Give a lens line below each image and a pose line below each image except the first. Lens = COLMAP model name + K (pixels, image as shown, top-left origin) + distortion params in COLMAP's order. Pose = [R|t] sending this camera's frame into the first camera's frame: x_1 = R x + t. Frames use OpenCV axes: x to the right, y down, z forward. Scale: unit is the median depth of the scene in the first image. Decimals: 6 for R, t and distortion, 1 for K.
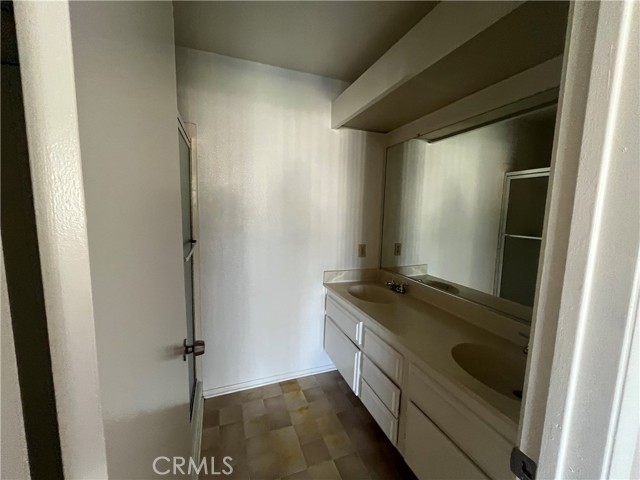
lens RADIAL K [[258.6, 0, 319.1], [0, 258.6, 243.2], [0, 0, 1]] dist [-0.001739, 0.000144]
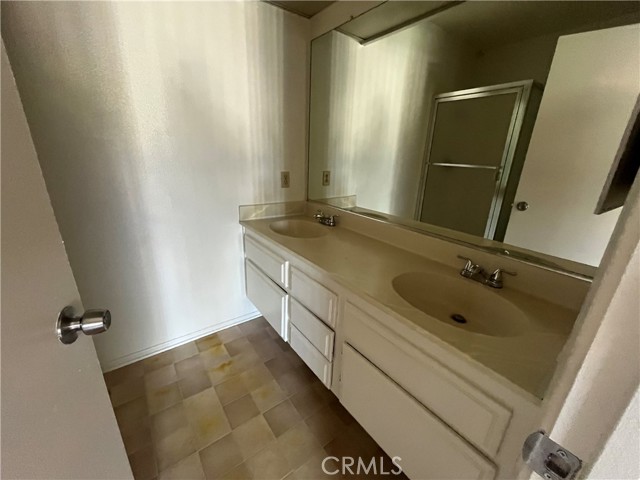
lens RADIAL K [[258.6, 0, 317.5], [0, 258.6, 239.8], [0, 0, 1]] dist [-0.001739, 0.000144]
pose [[0.961828, -0.075025, 0.263168, 0.038828], [0.020621, 0.978820, 0.203681, 0.061367], [-0.272876, -0.190479, 0.943004, 0.179761]]
